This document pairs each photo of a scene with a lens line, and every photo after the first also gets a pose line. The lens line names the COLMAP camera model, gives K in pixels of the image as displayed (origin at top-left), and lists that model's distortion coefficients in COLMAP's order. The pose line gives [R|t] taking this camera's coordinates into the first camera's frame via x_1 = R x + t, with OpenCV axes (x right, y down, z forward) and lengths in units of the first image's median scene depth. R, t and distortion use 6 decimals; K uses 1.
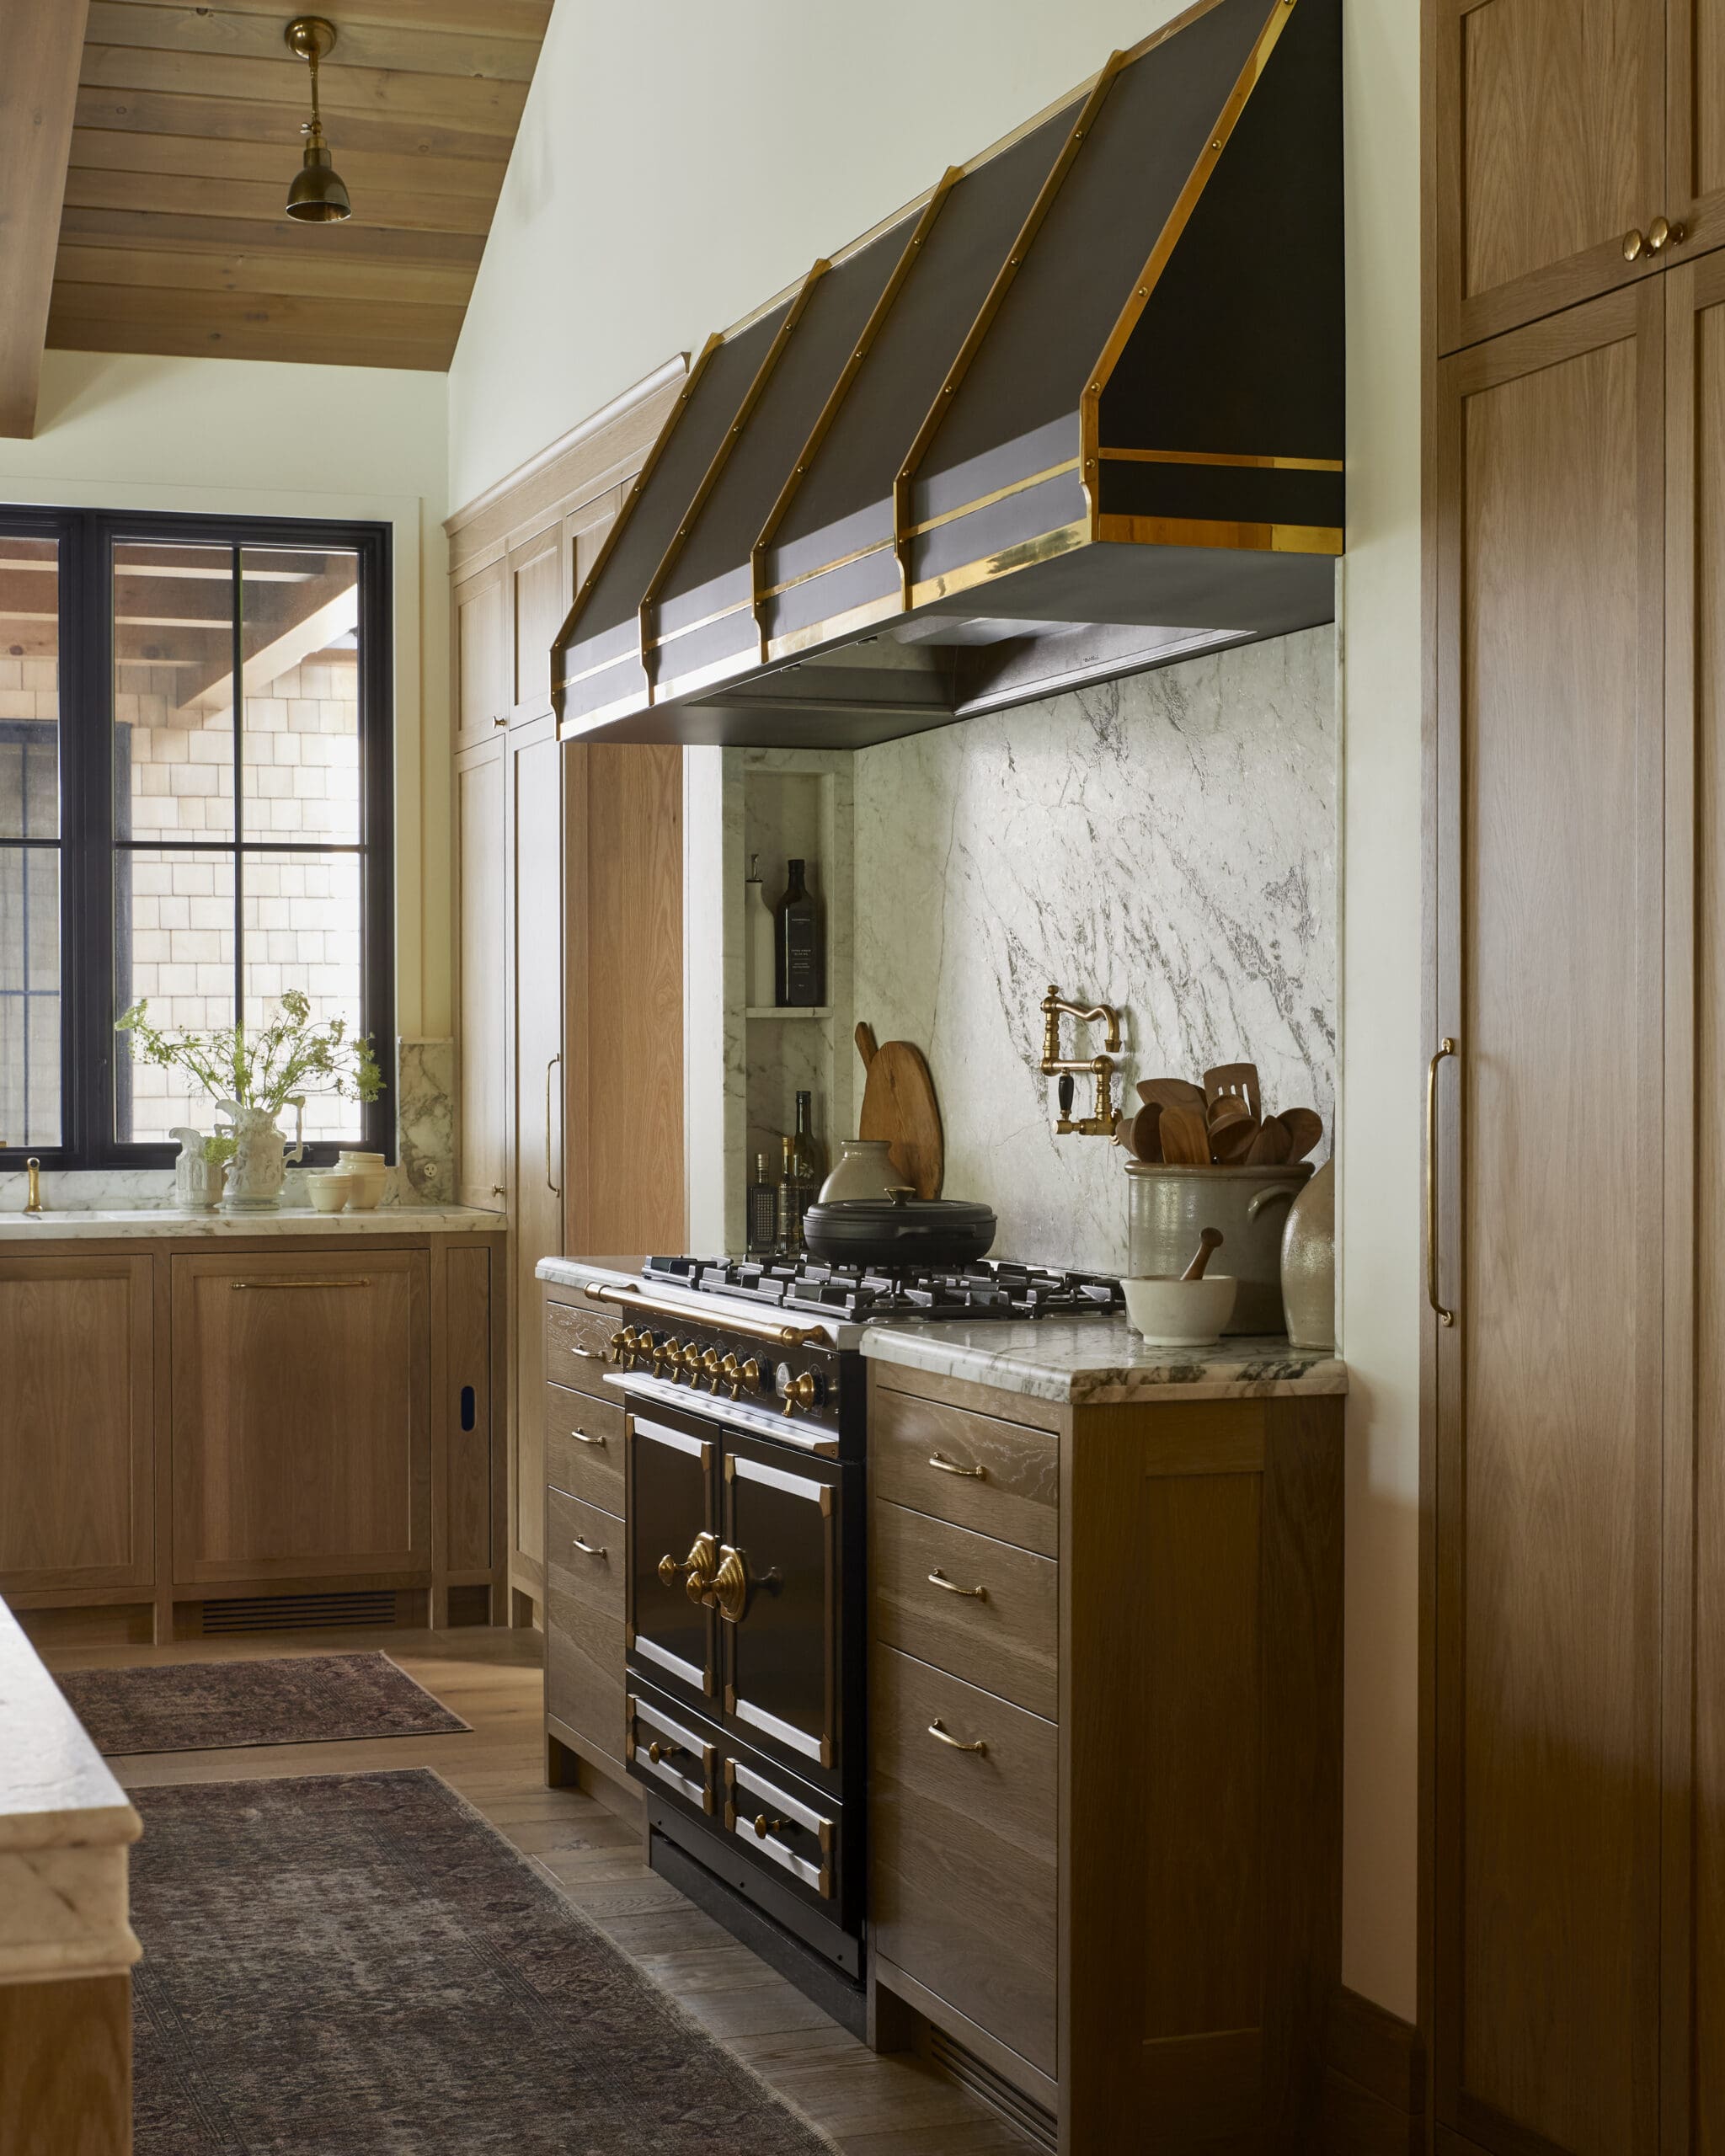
lens RADIAL K [[3397.7, 0, 862.5], [0, 3397.7, 1078.0], [0, 0, 1]] dist [-0.031198, -0.055354]
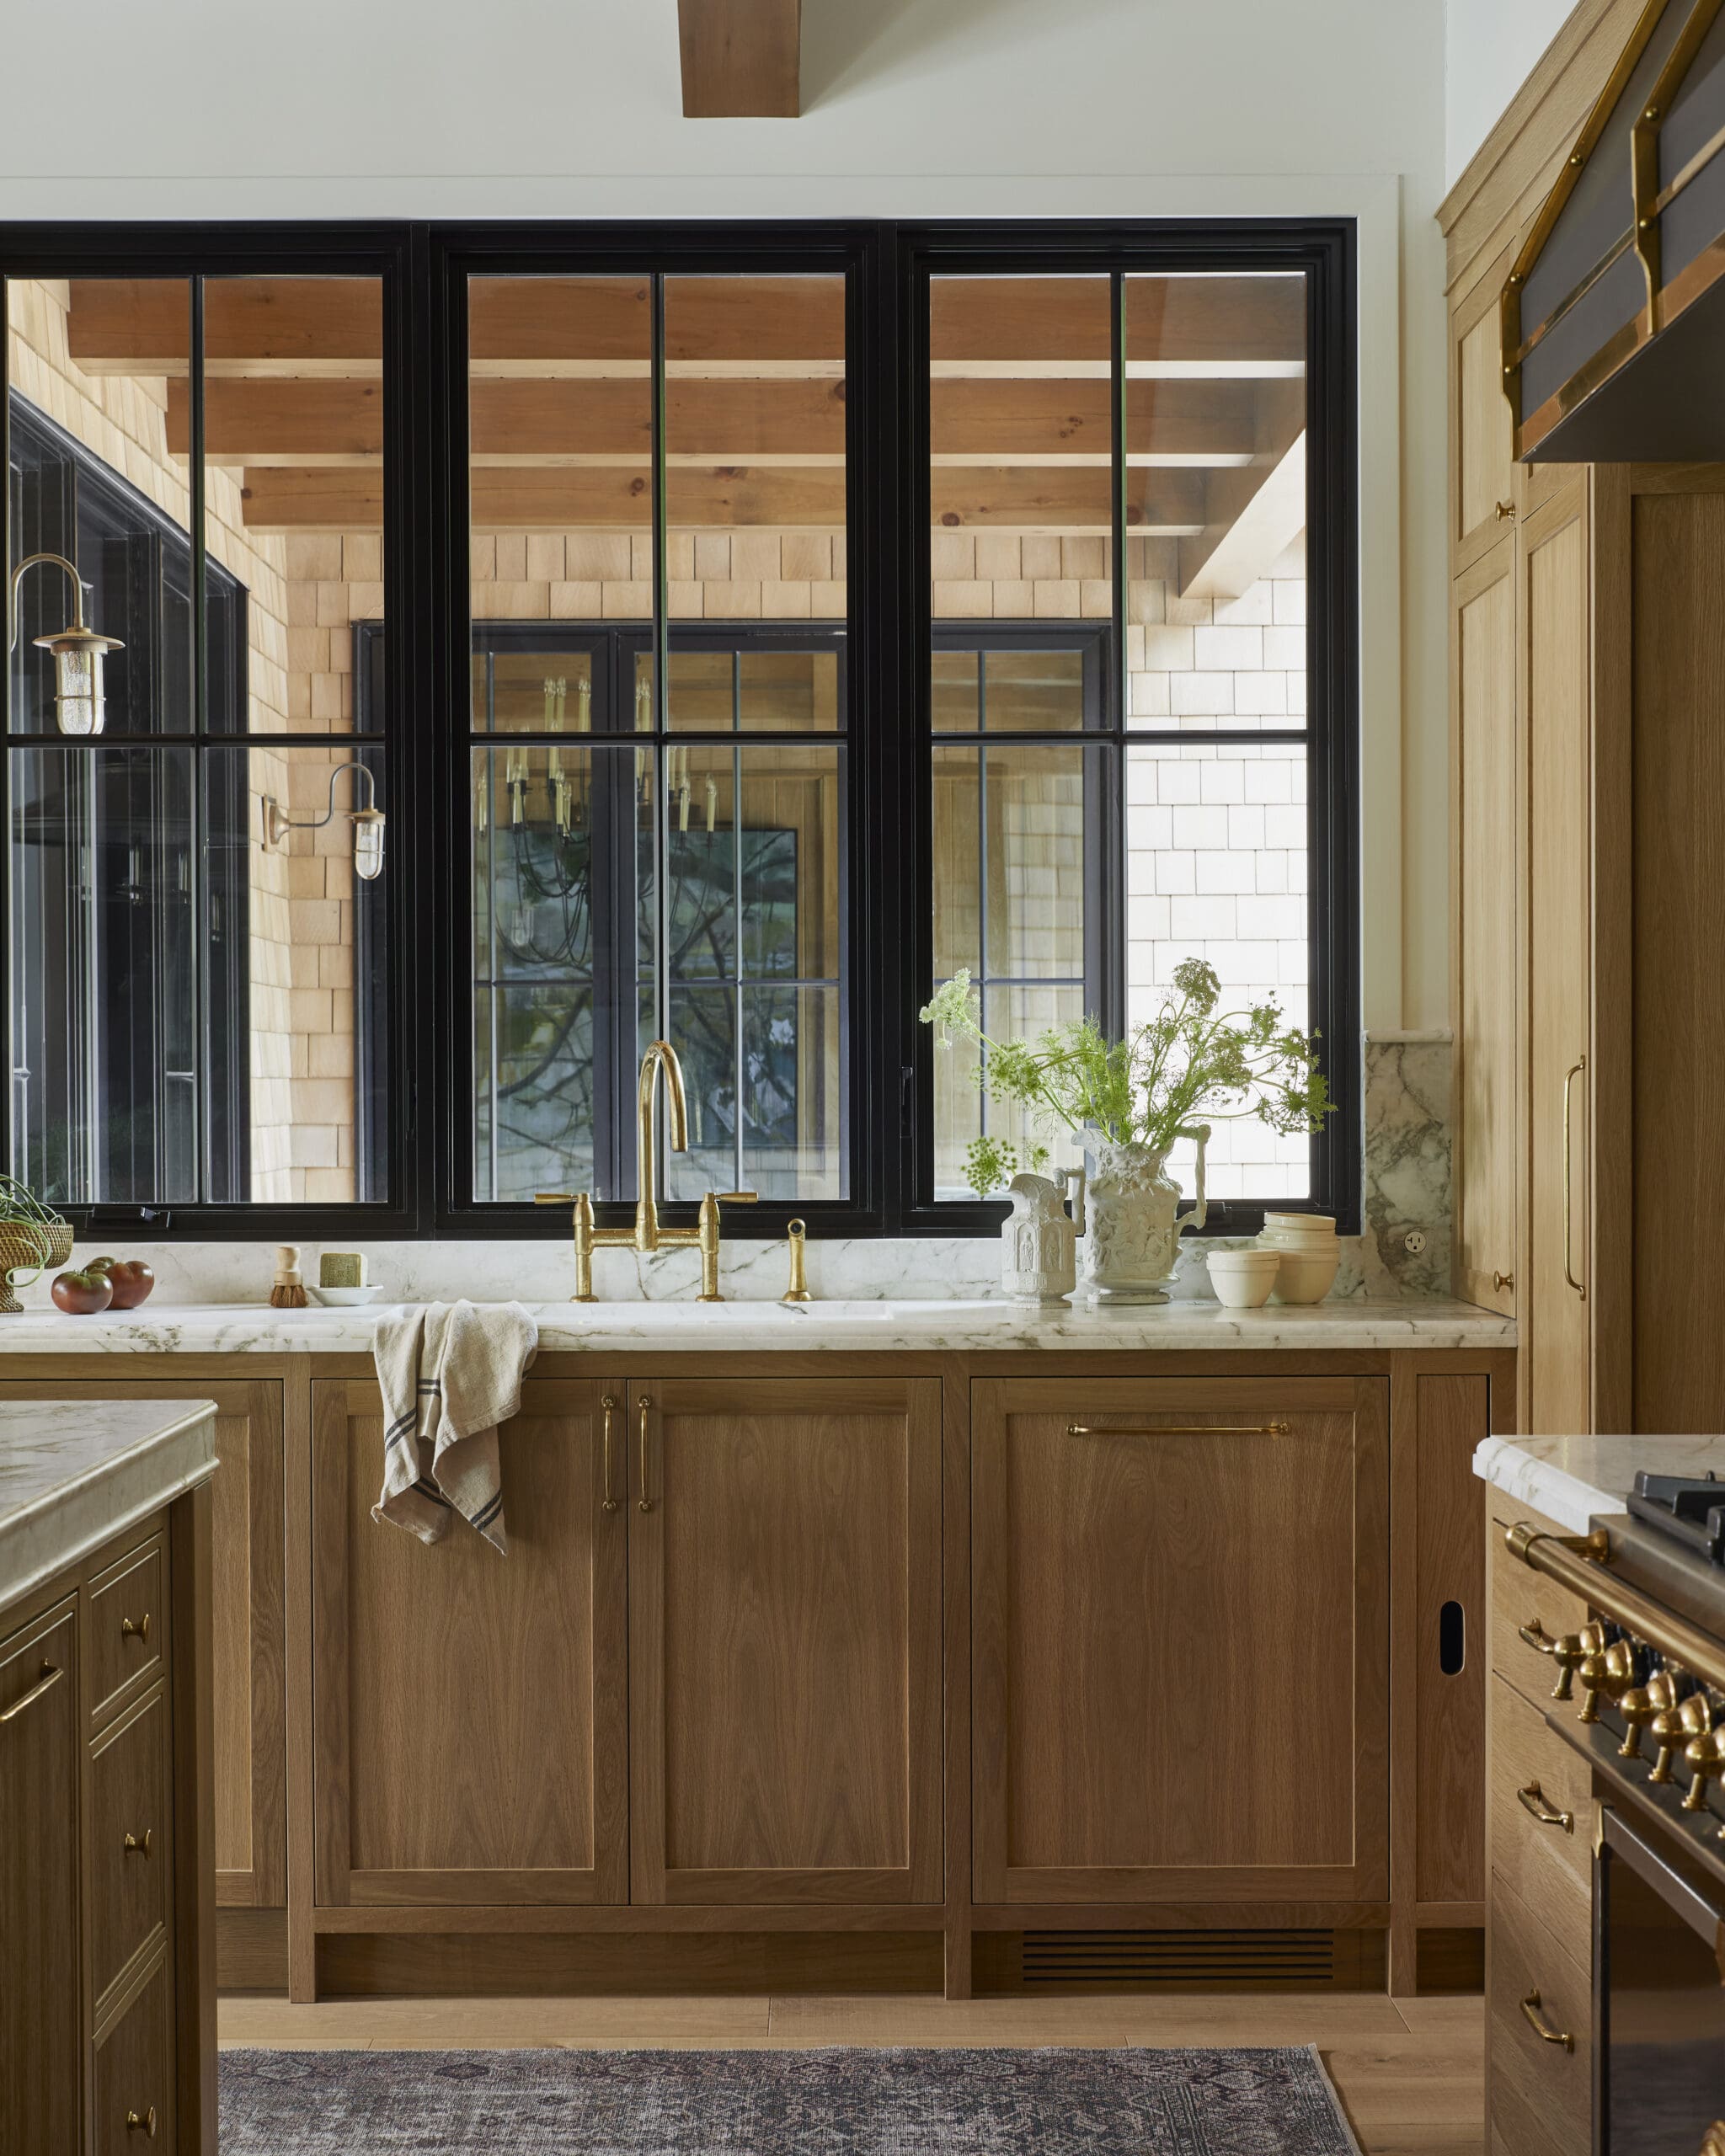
lens RADIAL K [[3805.8, 0, 862.0], [0, 3805.8, 1148.8], [0, 0, 1]] dist [0.068501, -0.027607]
pose [[0.946105, 0.003705, -0.323839, 0.005420], [0.001168, 0.999889, 0.014850, -0.000990], [0.323858, -0.014428, 0.945996, 0.303770]]
